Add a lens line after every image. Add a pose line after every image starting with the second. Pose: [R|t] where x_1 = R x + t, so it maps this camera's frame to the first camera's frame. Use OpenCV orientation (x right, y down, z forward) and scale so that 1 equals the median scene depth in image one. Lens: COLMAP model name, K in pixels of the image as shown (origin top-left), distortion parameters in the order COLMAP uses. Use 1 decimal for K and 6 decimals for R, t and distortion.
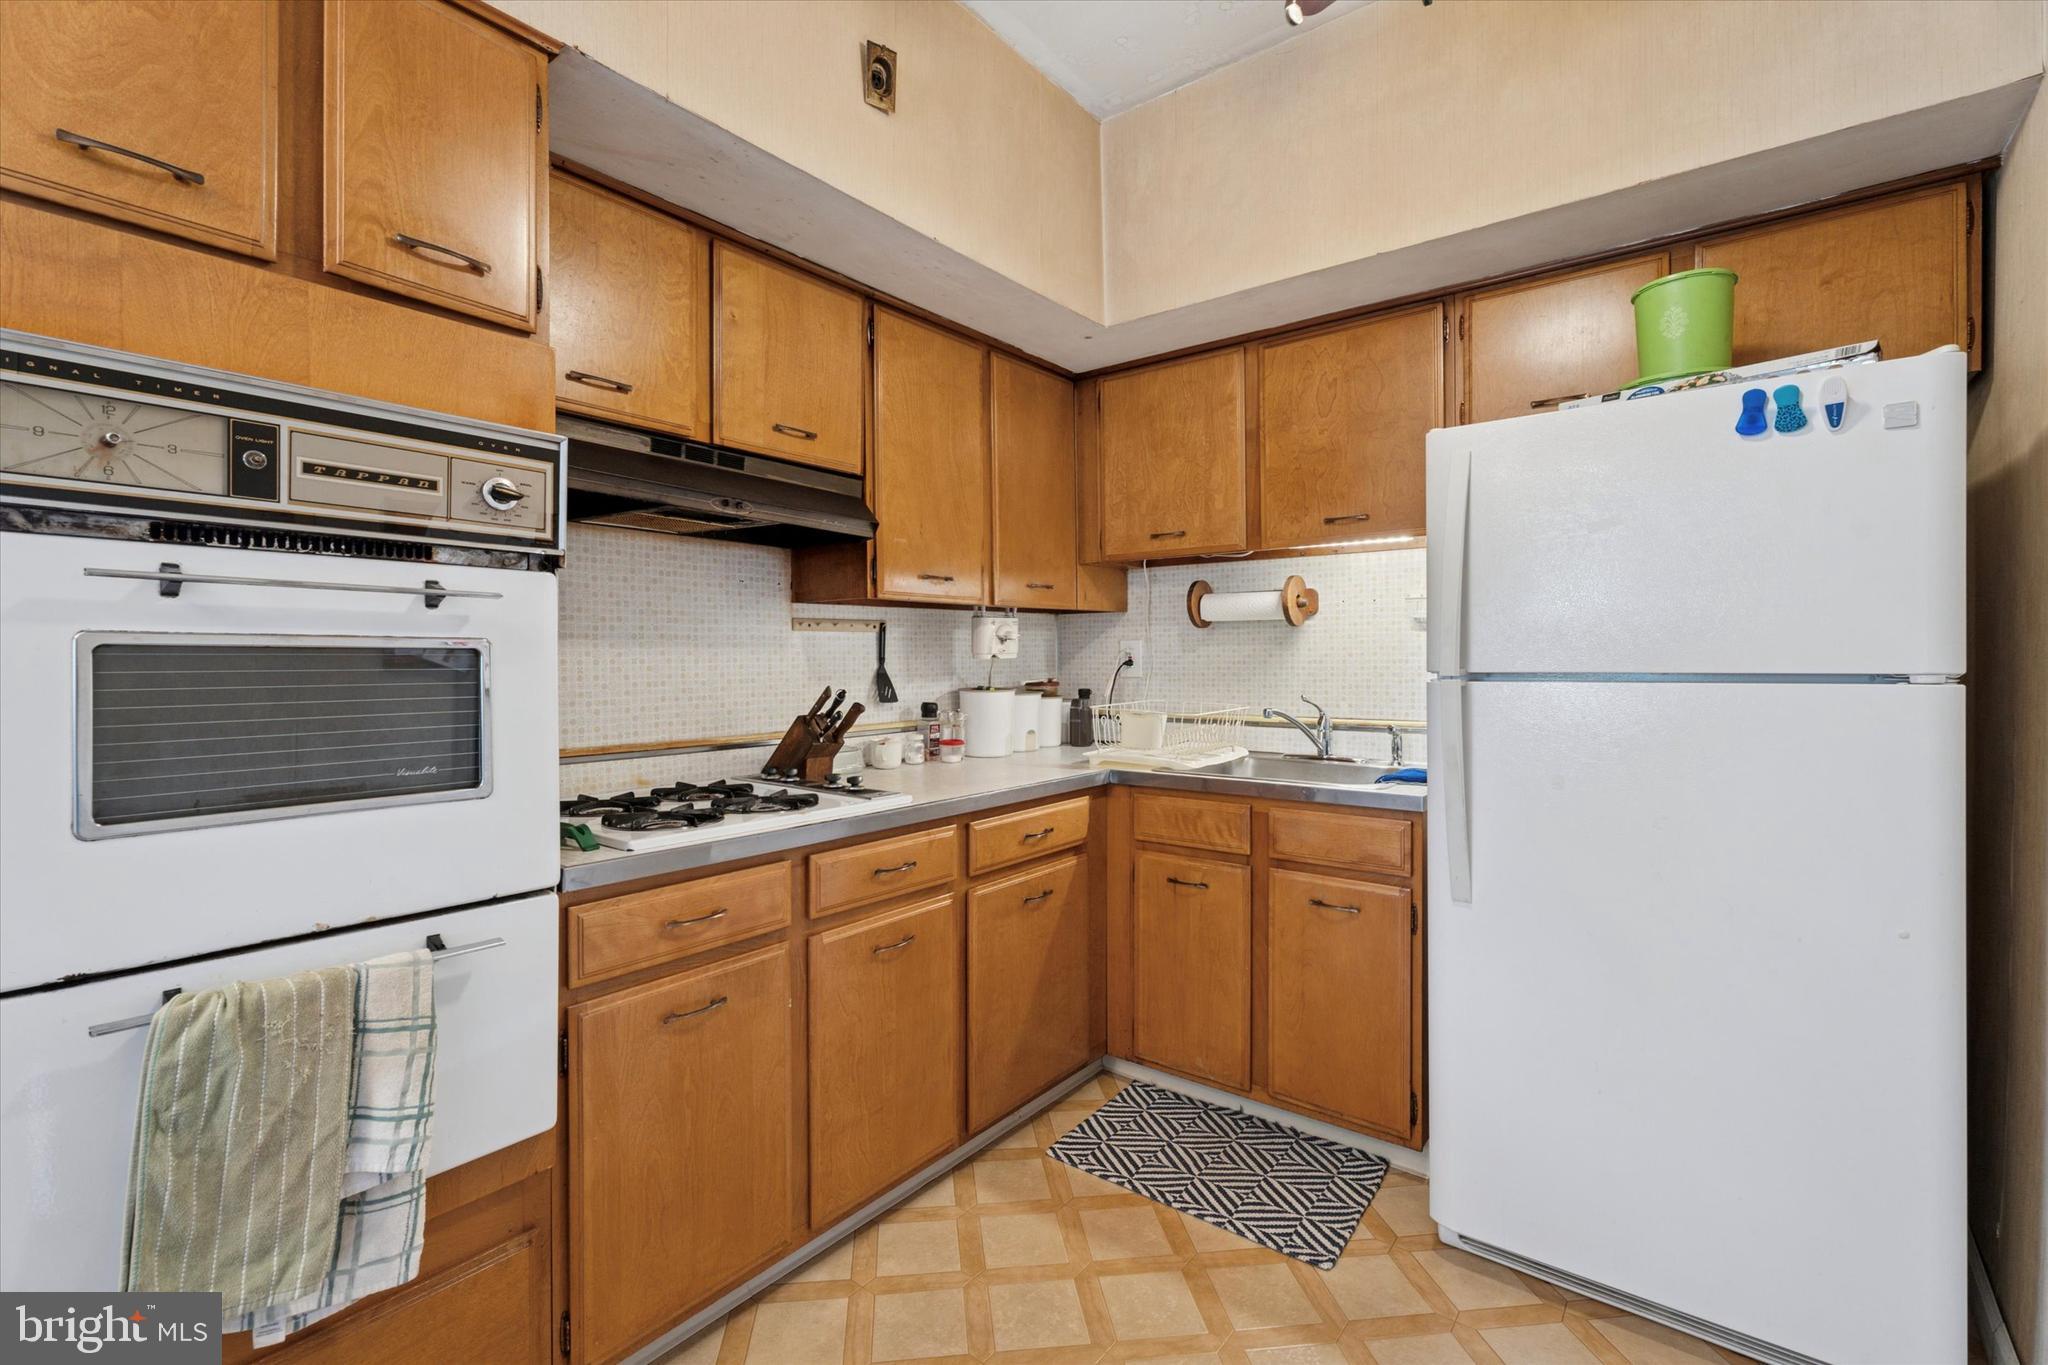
lens RADIAL K [[927.9, 0, 994.1], [0, 927.9, 658.5], [0, 0, 1]] dist [0.006115, 0.000832]
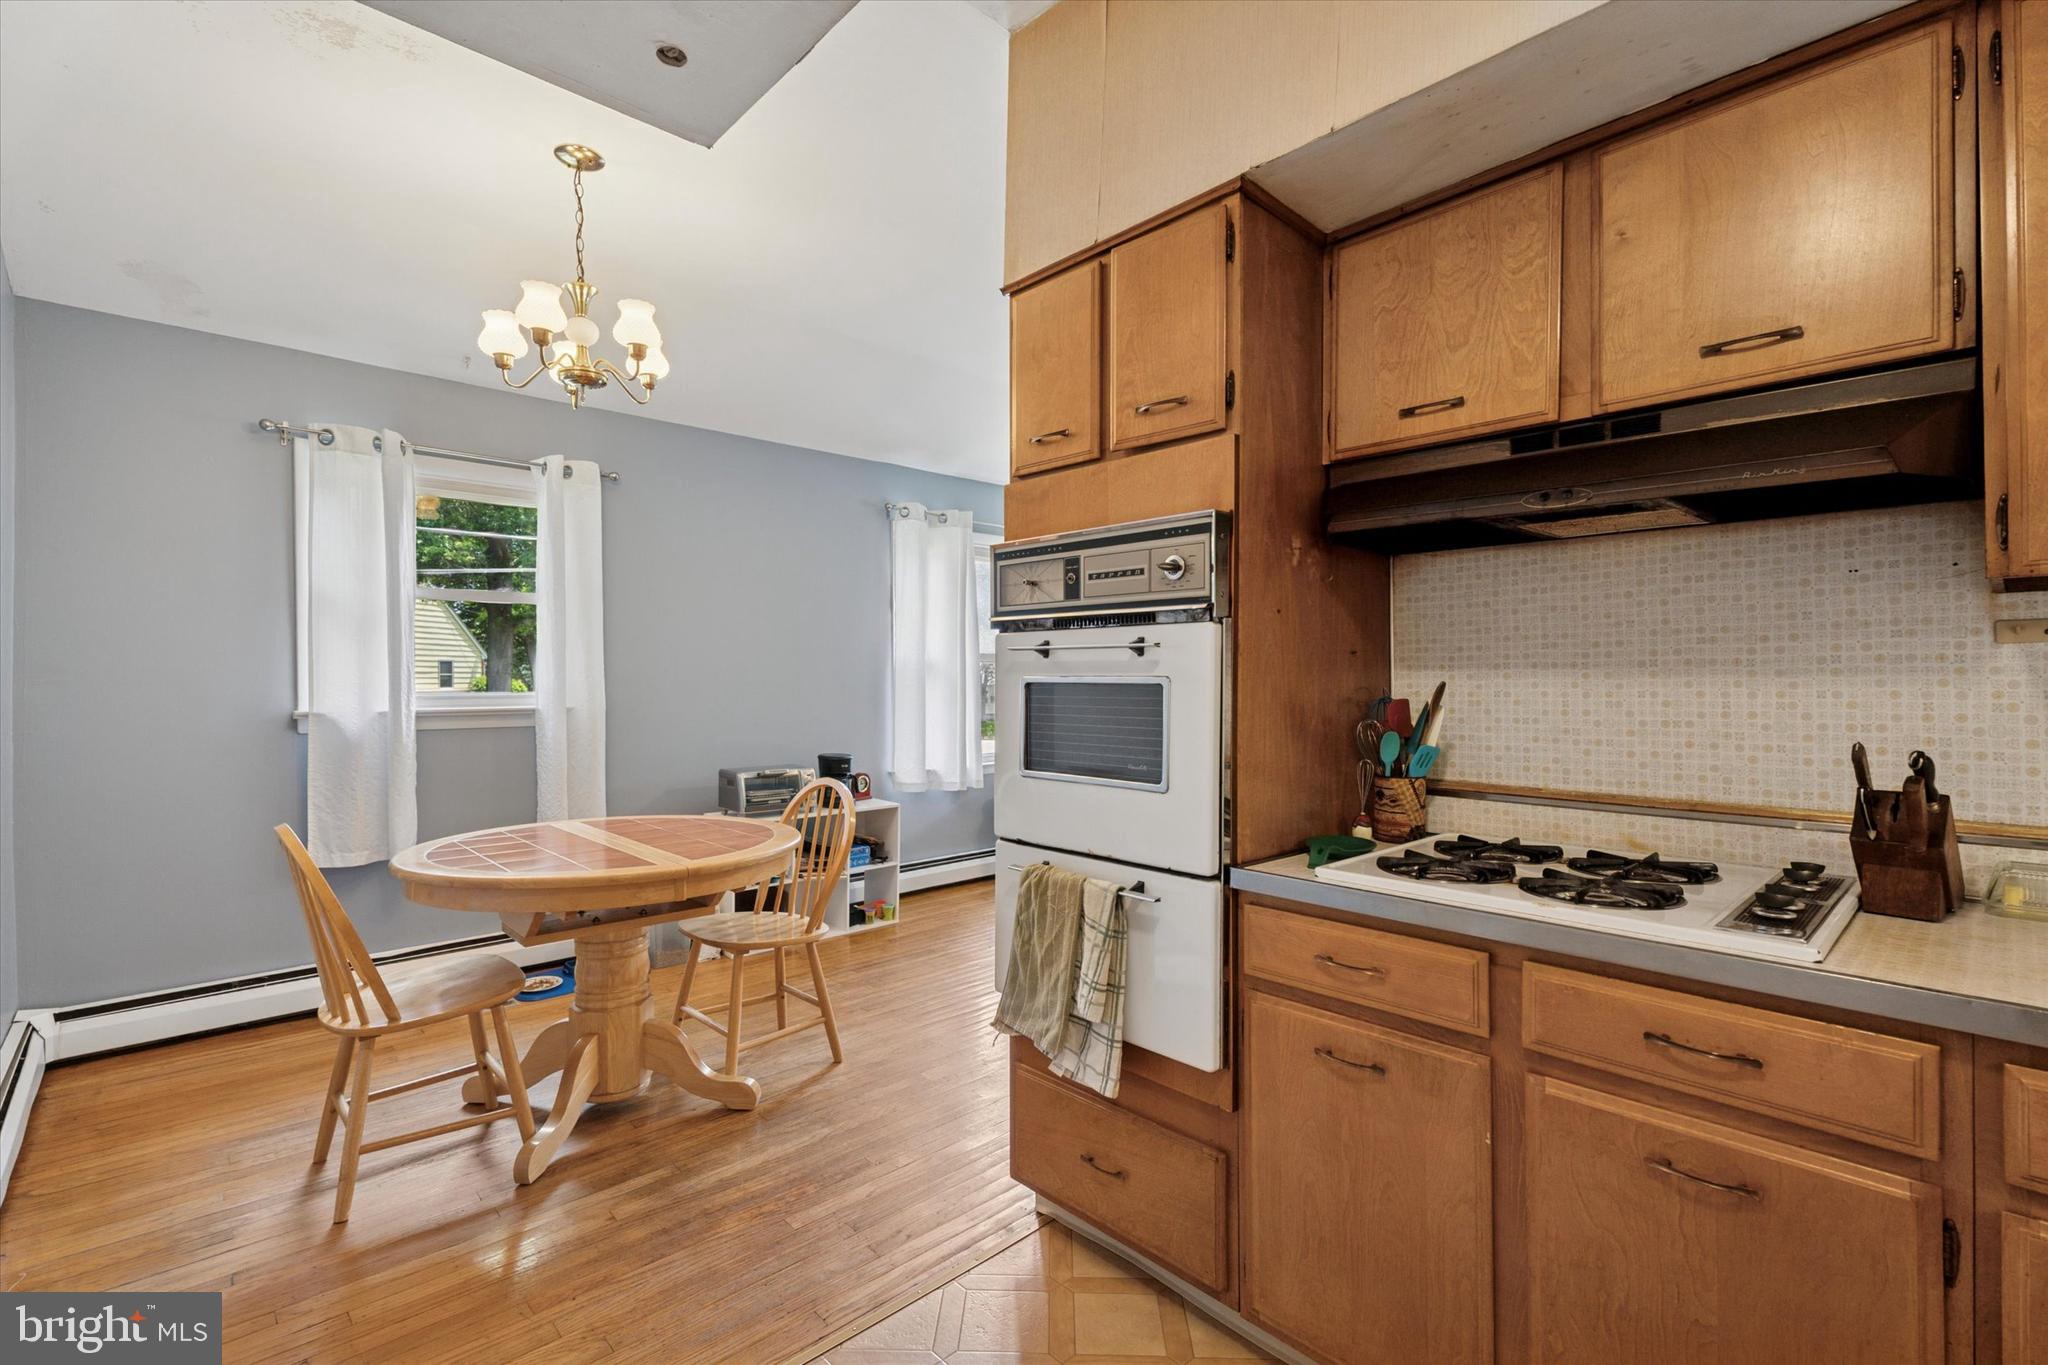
lens RADIAL K [[927.9, 0, 1030.7], [0, 927.9, 675.5], [0, 0, 1]] dist [0.006115, 0.000832]
pose [[-0.141445, -0.005832, -0.989929, 0.499115], [0.000473, 0.999982, -0.005959, -0.008988], [0.989946, -0.001311, -0.141440, 0.602762]]
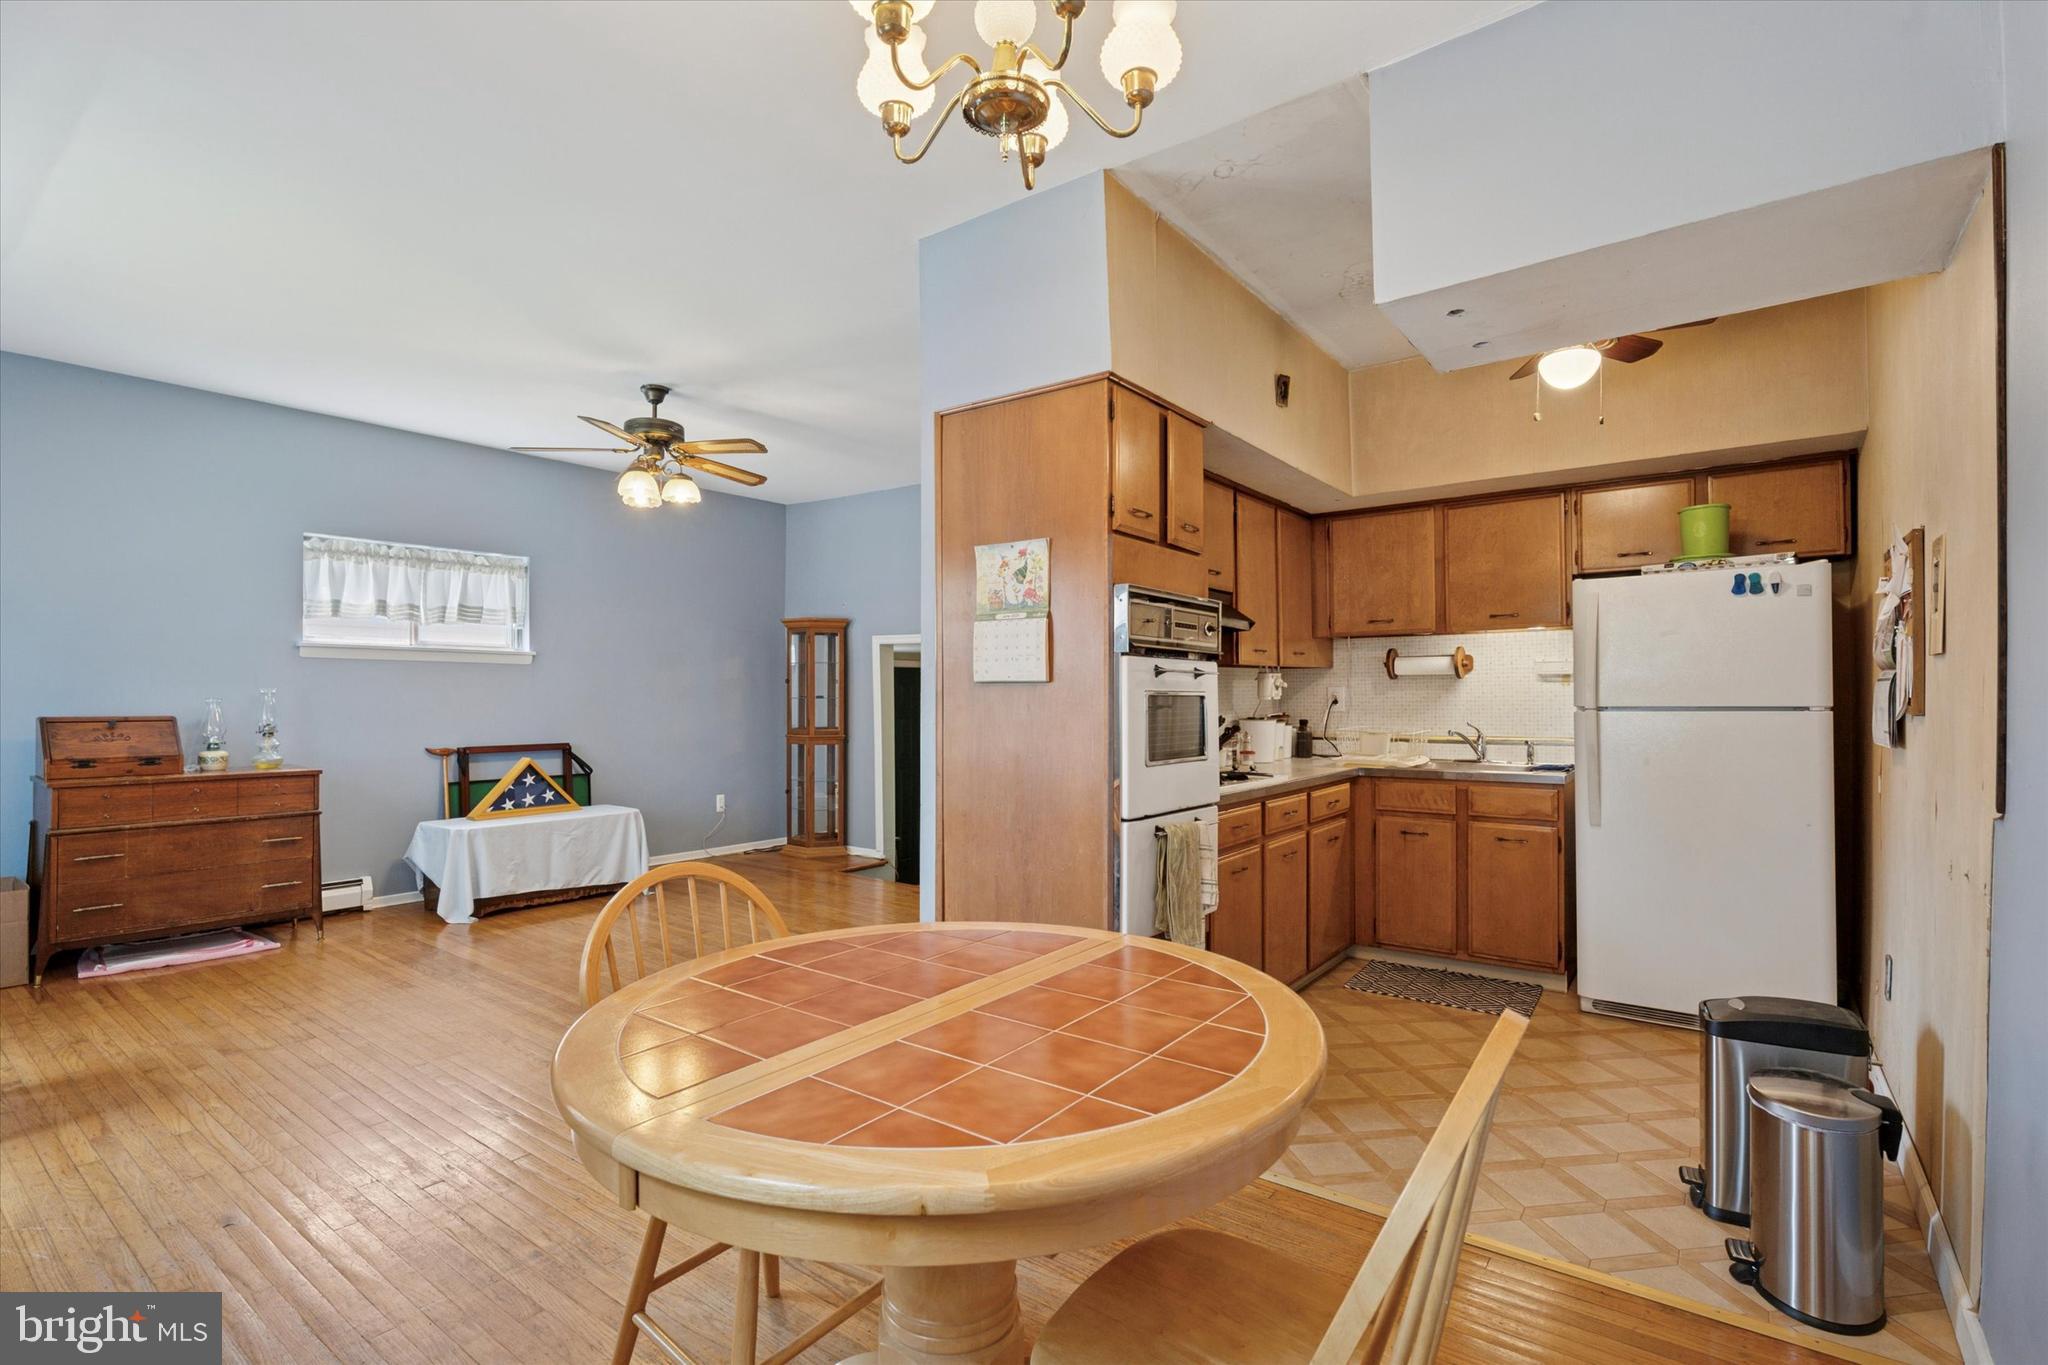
lens RADIAL K [[927.9, 0, 1036.7], [0, 927.9, 687.1], [0, 0, 1]] dist [0.006115, 0.000832]
pose [[0.999519, -0.000628, 0.030996, -0.635083], [0.001003, 0.999927, -0.012074, -0.002910], [-0.030987, 0.012100, 0.999447, -0.796507]]
